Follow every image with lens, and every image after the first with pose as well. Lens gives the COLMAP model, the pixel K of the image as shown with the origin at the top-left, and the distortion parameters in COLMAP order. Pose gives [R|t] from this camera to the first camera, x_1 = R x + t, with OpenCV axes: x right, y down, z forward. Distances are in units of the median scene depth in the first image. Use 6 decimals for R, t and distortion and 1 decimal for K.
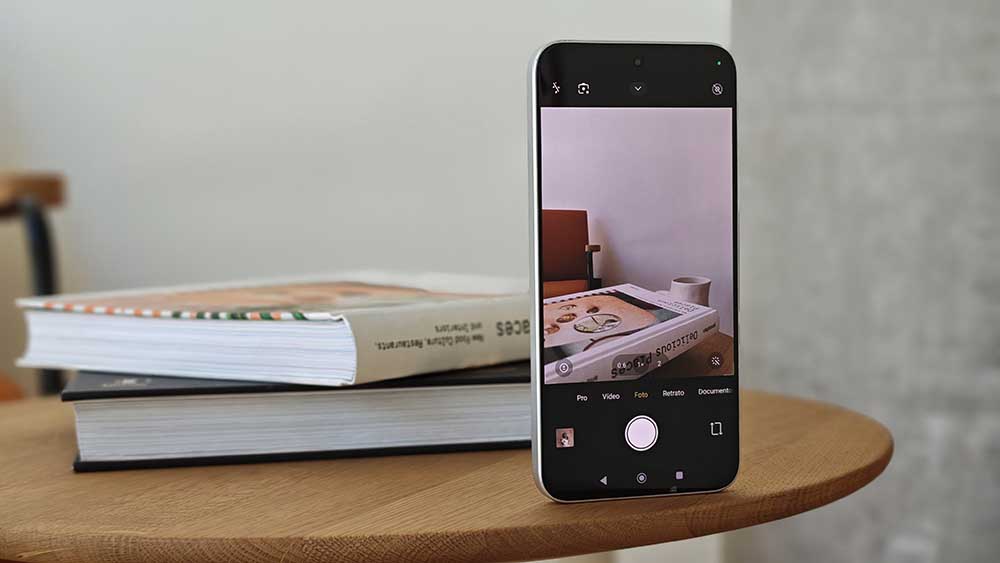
lens RADIAL K [[1476.1, 0, 508.1], [0, 1476.1, 273.1], [0, 0, 1]] dist [0.041080, 0.000000]
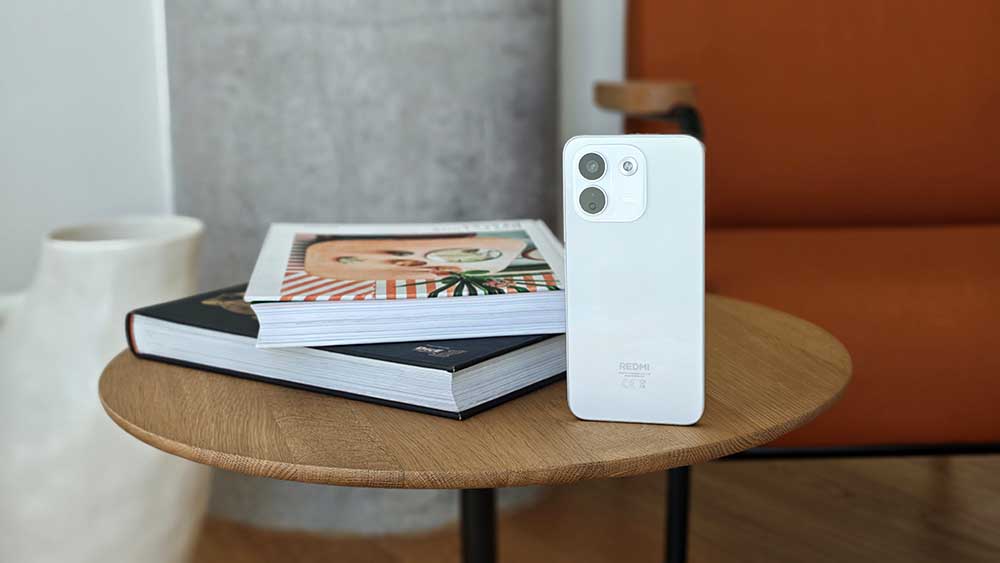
lens RADIAL K [[1476.1, 0, 502.3], [0, 1476.1, 281.3], [0, 0, 1]] dist [0.041080, 0.000000]
pose [[0.742728, -0.134674, 0.655911, -0.516524], [0.033438, 0.985803, 0.164544, -0.099400], [-0.668758, -0.100280, 0.736686, -0.015990]]
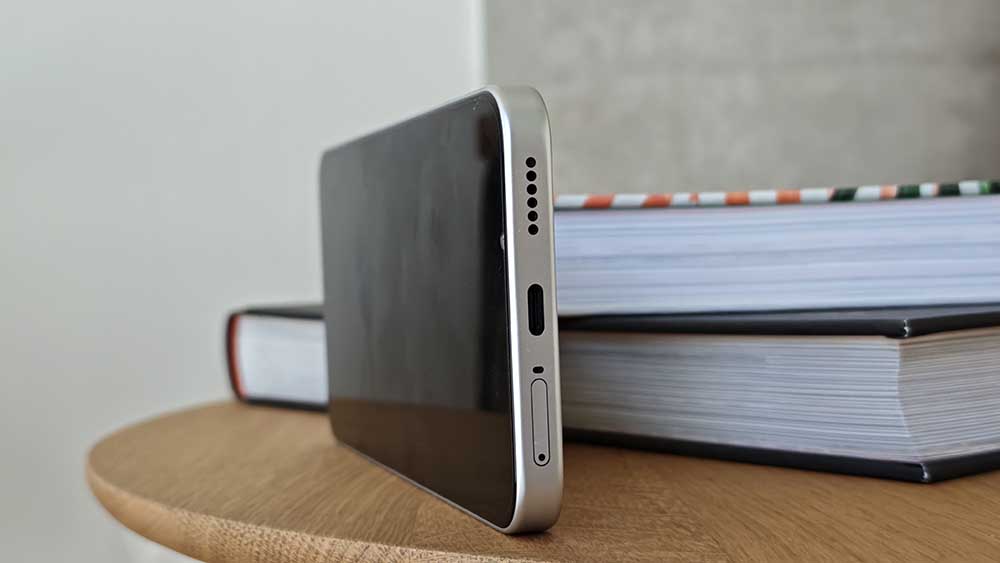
lens RADIAL K [[1476.1, 0, 462.4], [0, 1476.1, 270.2], [0, 0, 1]] dist [0.041080, 0.000000]
pose [[0.906247, -0.019745, 0.422288, -0.281661], [0.036205, 0.998864, -0.030993, 0.032850], [-0.421196, 0.043376, 0.905932, 0.279300]]
